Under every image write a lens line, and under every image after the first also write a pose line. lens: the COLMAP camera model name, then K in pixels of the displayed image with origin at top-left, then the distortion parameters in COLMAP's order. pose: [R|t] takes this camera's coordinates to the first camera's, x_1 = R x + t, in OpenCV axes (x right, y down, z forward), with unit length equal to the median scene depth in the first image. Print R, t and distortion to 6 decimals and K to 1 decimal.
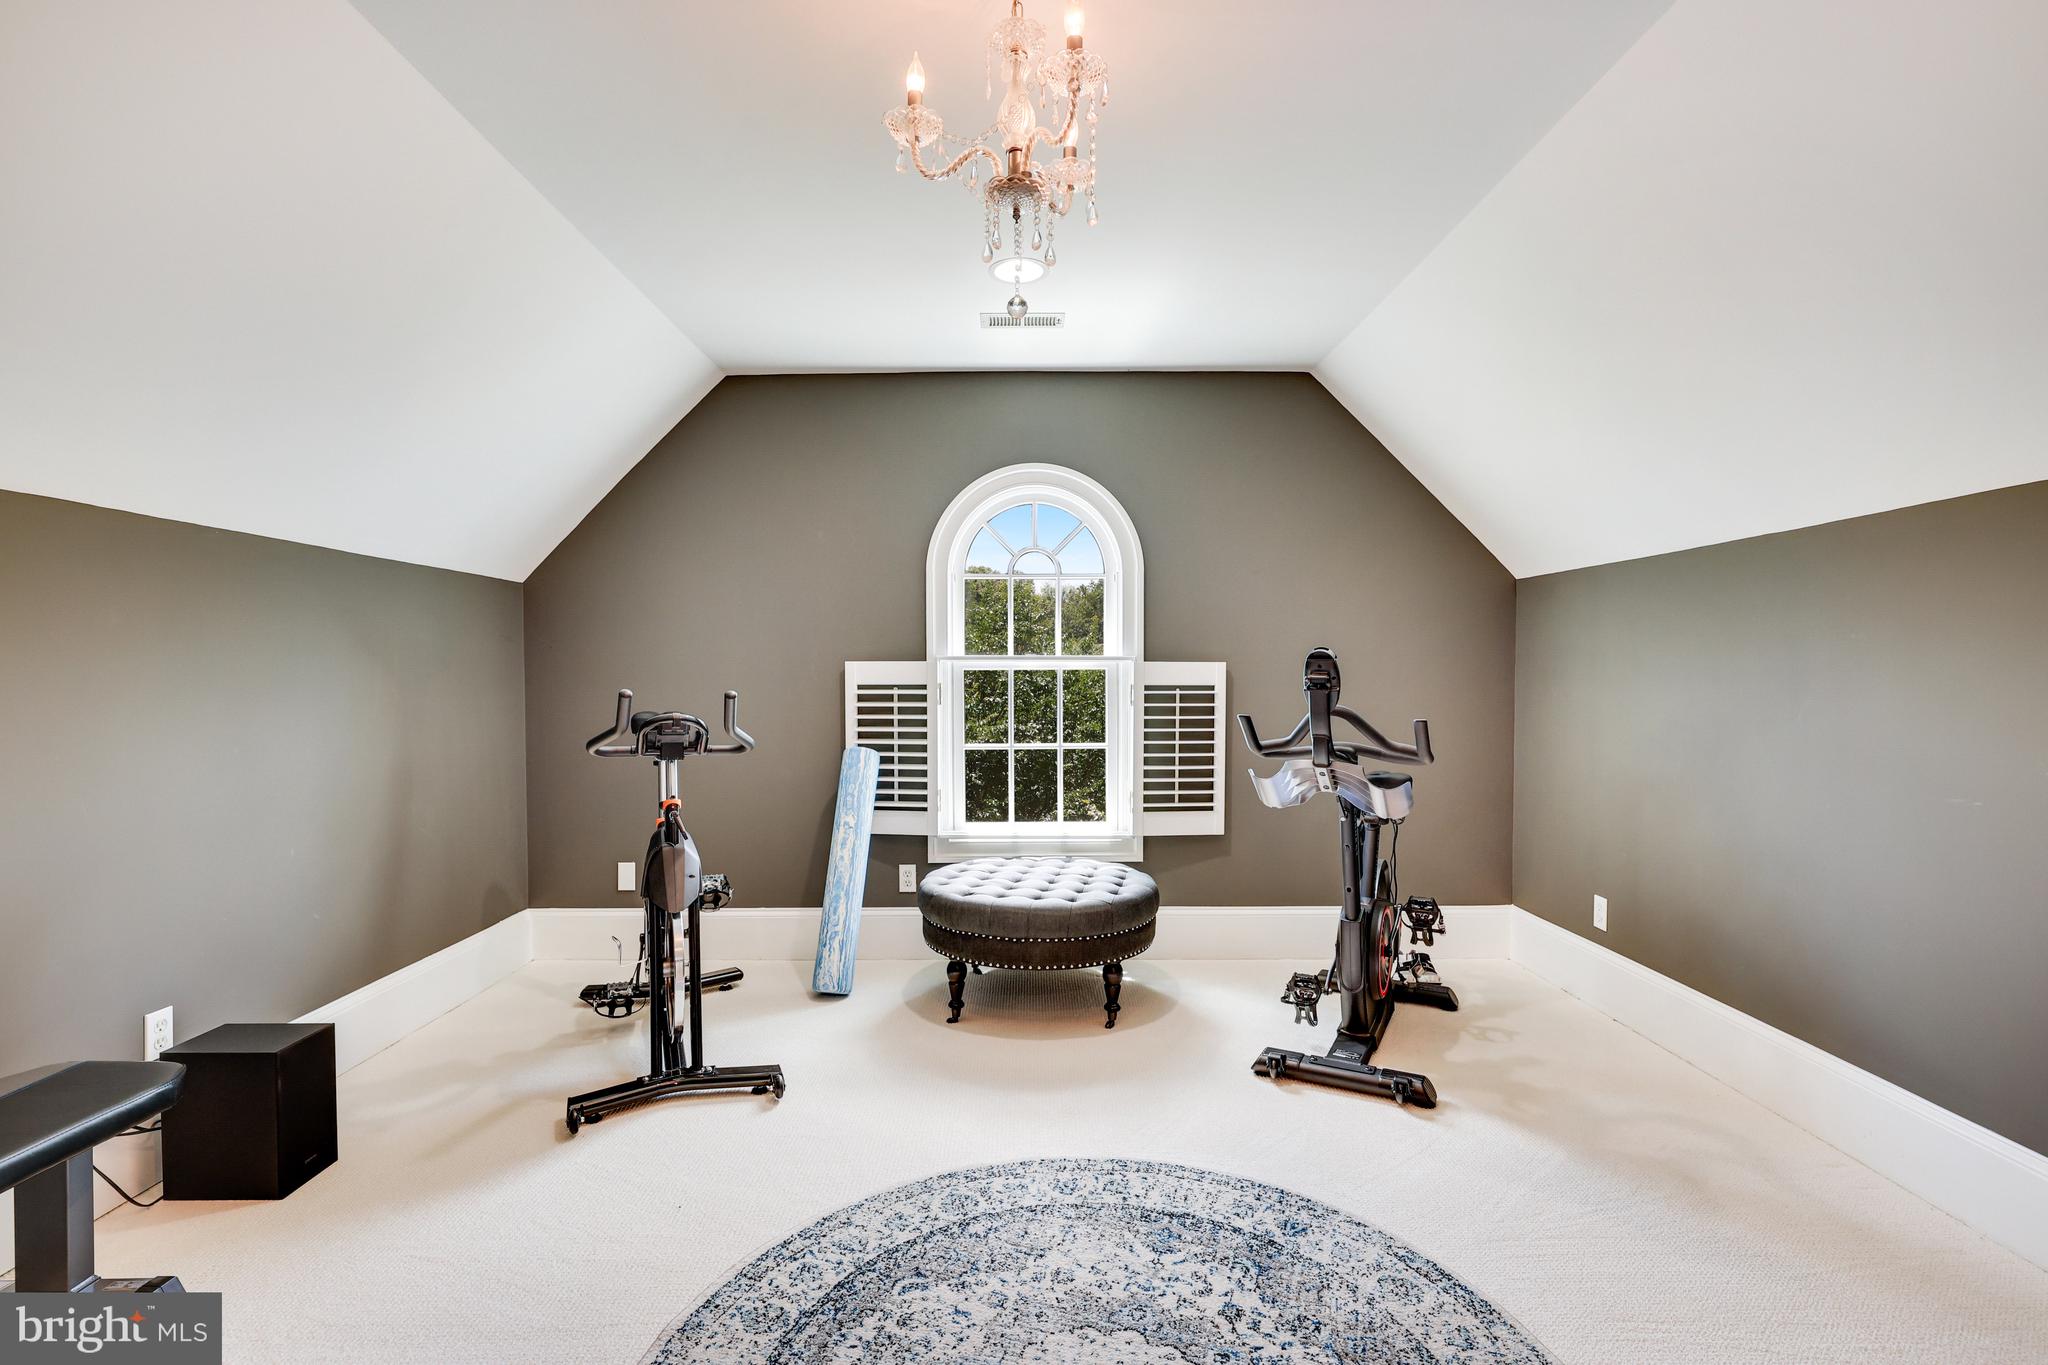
lens RADIAL K [[904.2, 0, 1025.1], [0, 904.2, 680.4], [0, 0, 1]] dist [0.000301, 0.000018]
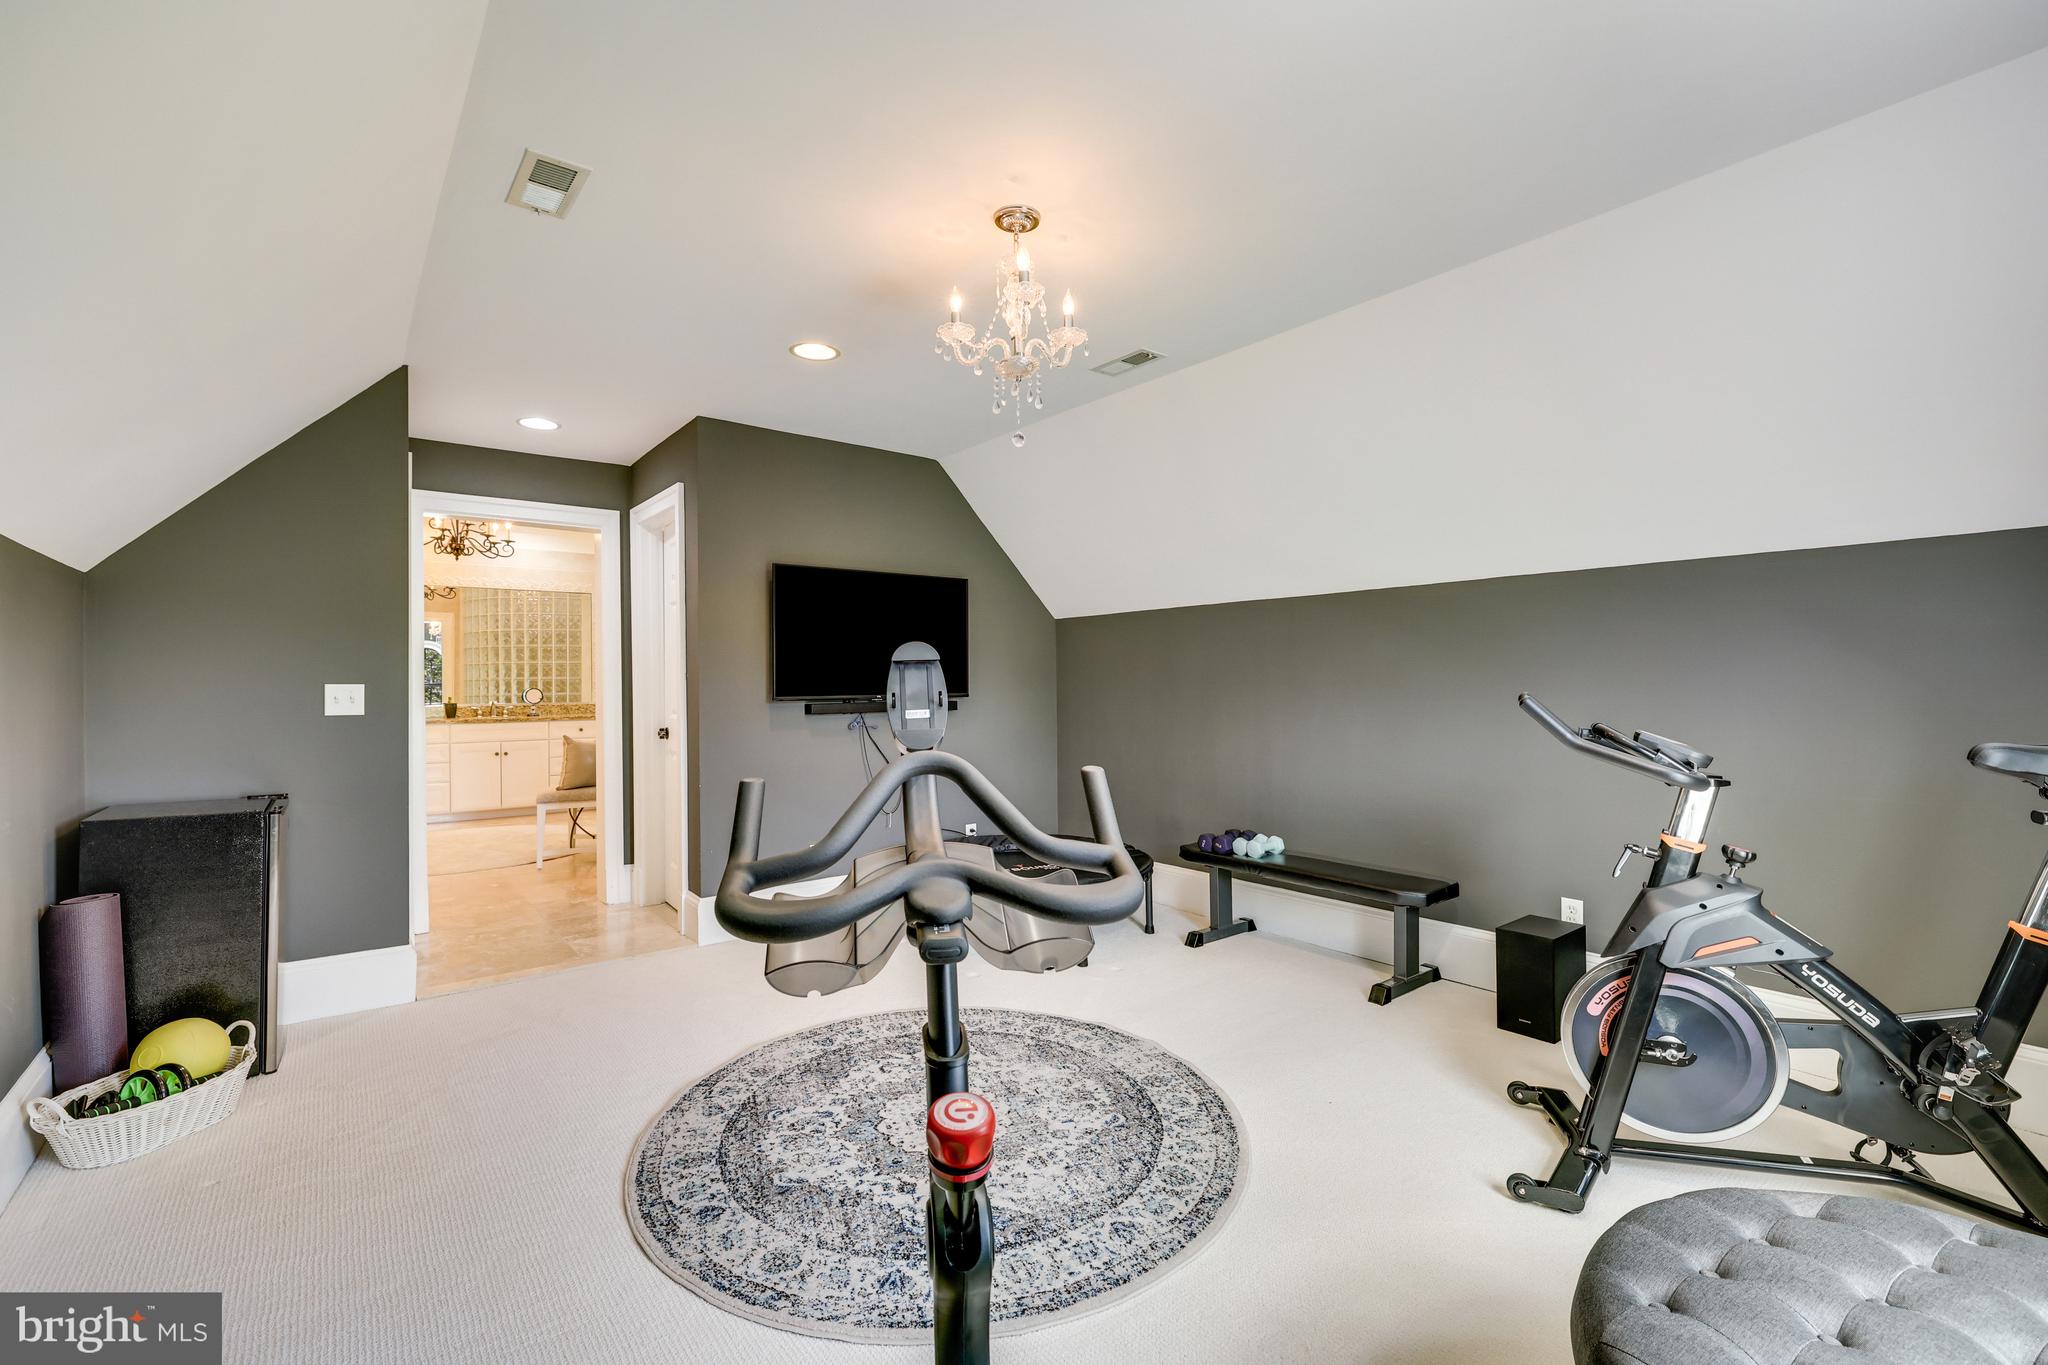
lens RADIAL K [[904.2, 0, 1024.5], [0, 904.2, 678.2], [0, 0, 1]] dist [0.000301, 0.000018]
pose [[-0.776488, 0.008891, -0.630069, 0.822206], [0.002357, 0.999934, 0.011205, -0.021950], [0.630127, 0.007216, -0.776458, 1.921437]]
